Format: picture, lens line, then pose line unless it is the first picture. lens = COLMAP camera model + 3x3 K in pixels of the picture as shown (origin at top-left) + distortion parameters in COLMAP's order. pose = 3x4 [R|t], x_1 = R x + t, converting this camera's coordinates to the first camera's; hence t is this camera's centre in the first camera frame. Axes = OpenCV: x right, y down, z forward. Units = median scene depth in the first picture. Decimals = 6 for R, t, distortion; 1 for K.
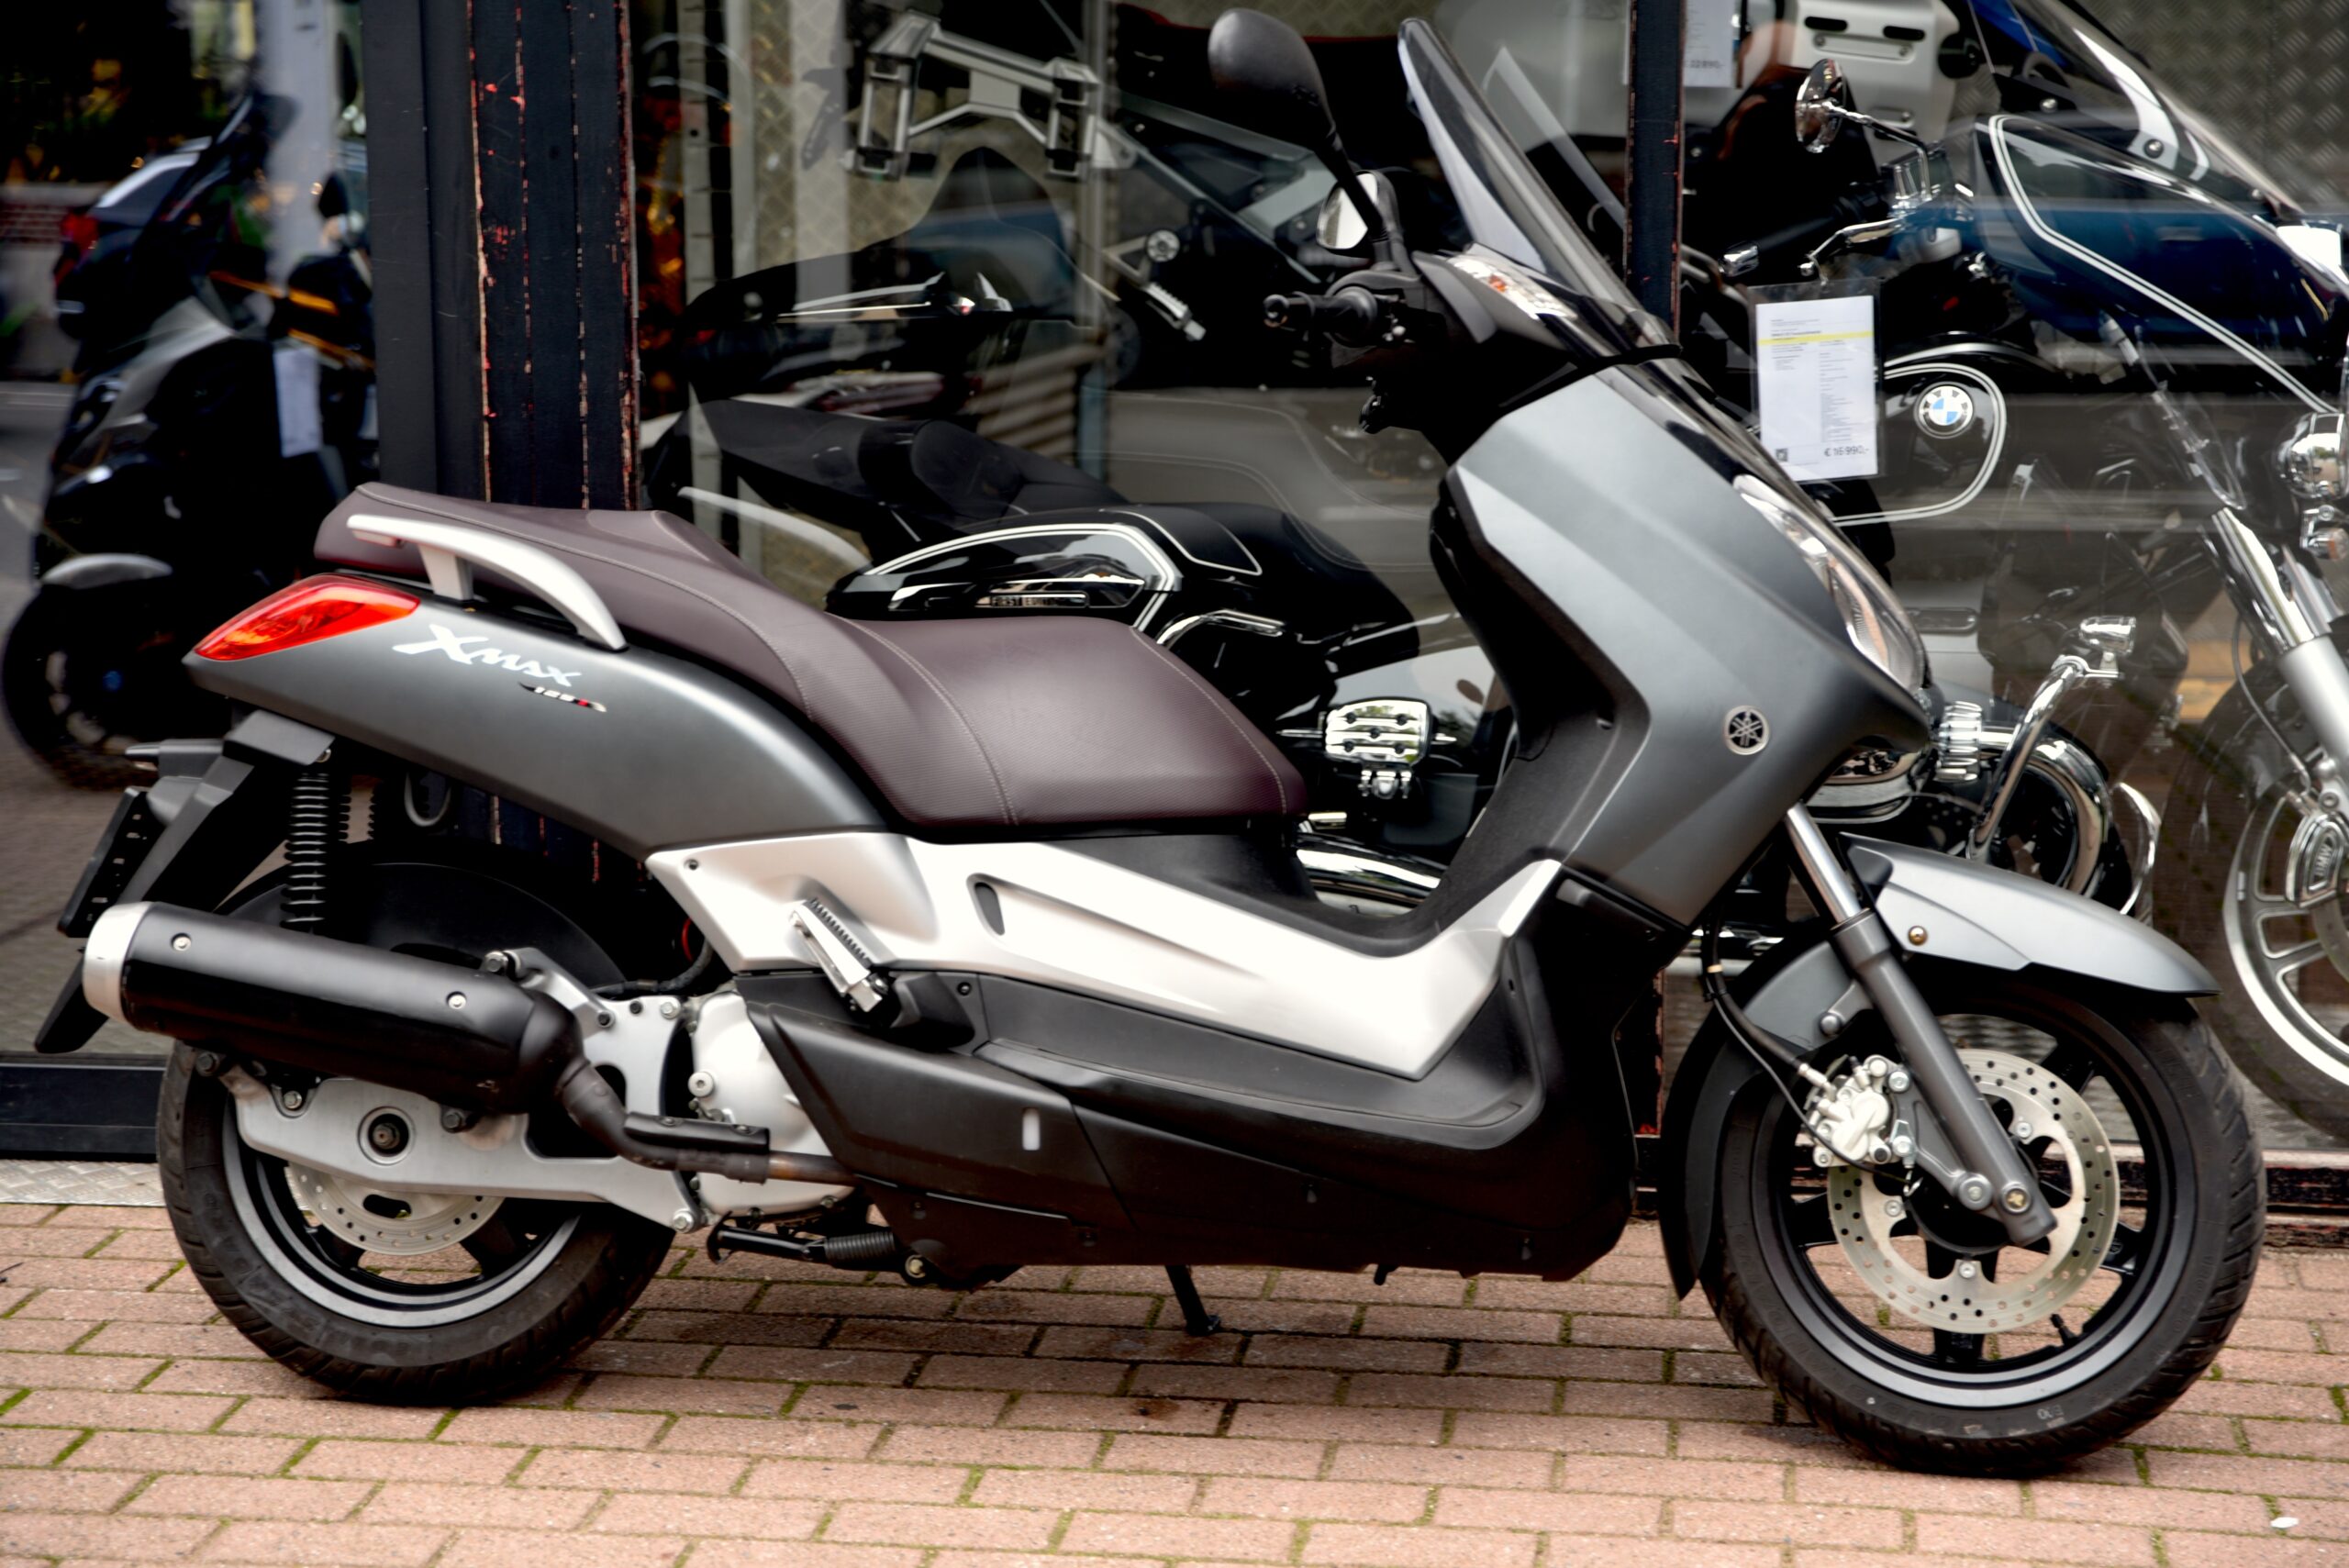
lens RADIAL K [[4244.5, 0, 1174.5], [0, 4244.5, 784.0], [0, 0, 1]] dist [0.201237, 0.107893]
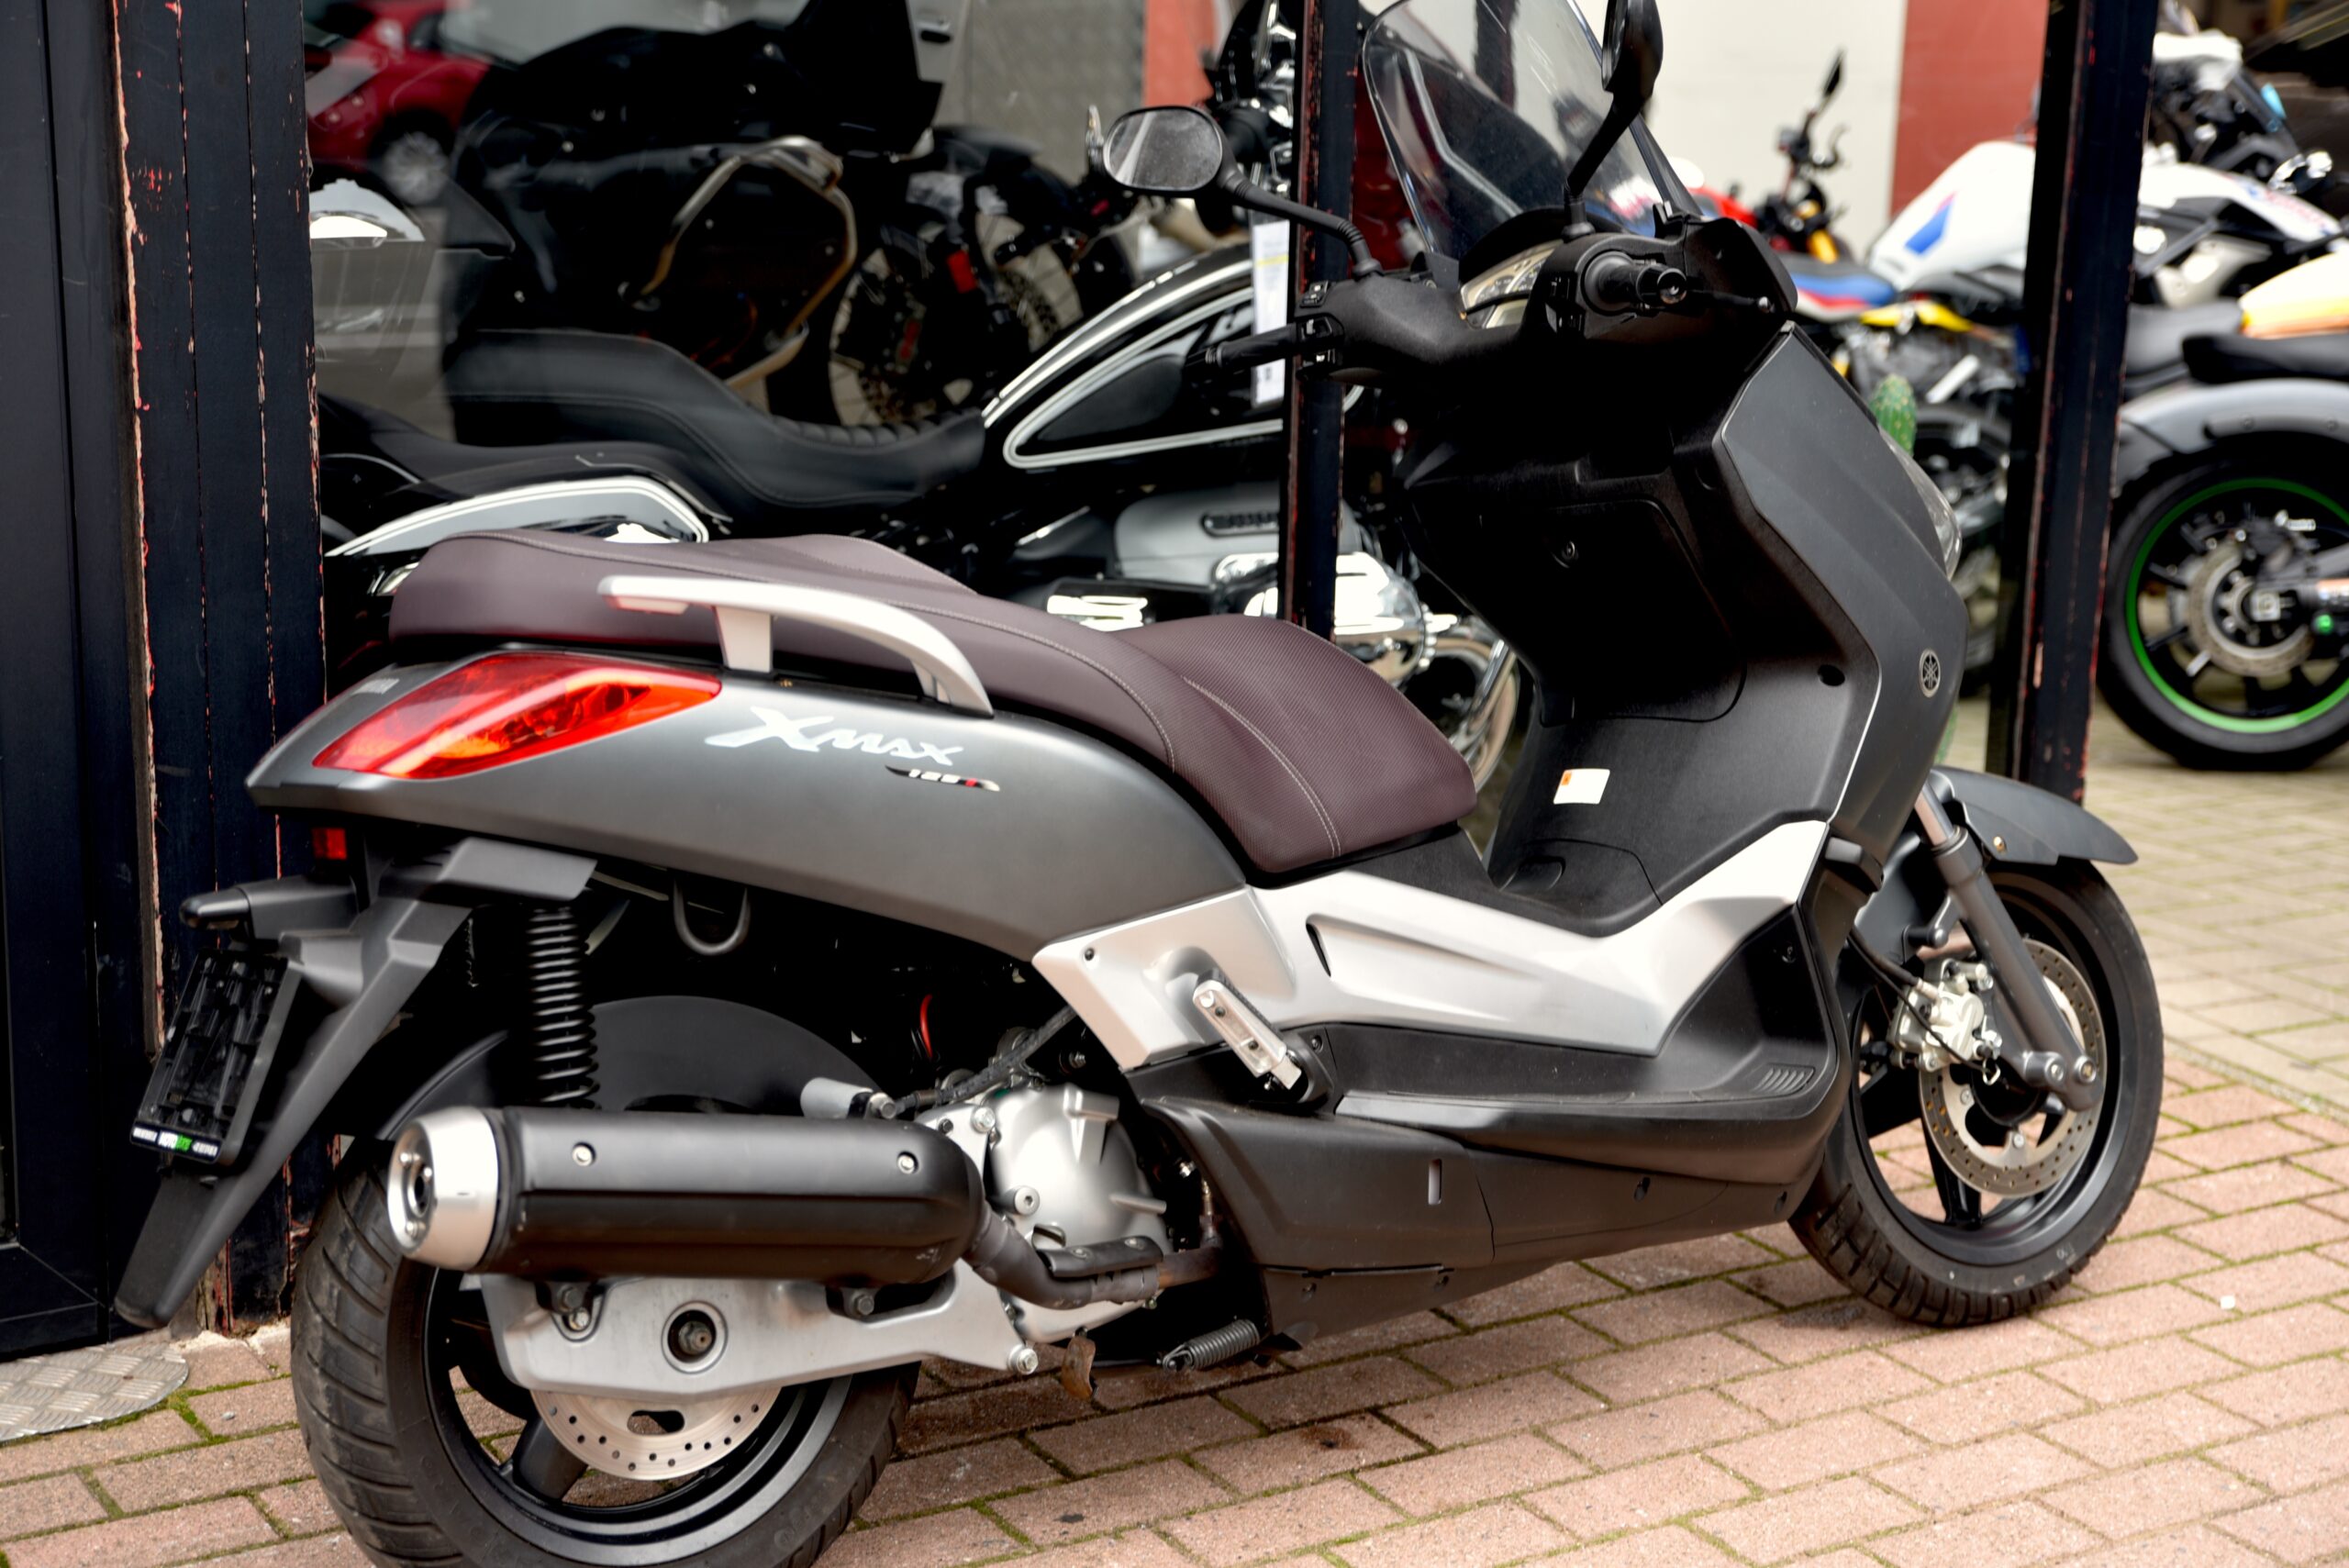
lens RADIAL K [[3639.4, 0, 1174.5], [0, 3639.4, 784.0], [0, 0, 1]] dist [0.118920, 0.030690]
pose [[0.753670, -0.124402, 0.645372, -0.564224], [0.075054, 0.991791, 0.103530, -0.088928], [-0.652953, -0.029590, 0.756820, 0.431387]]
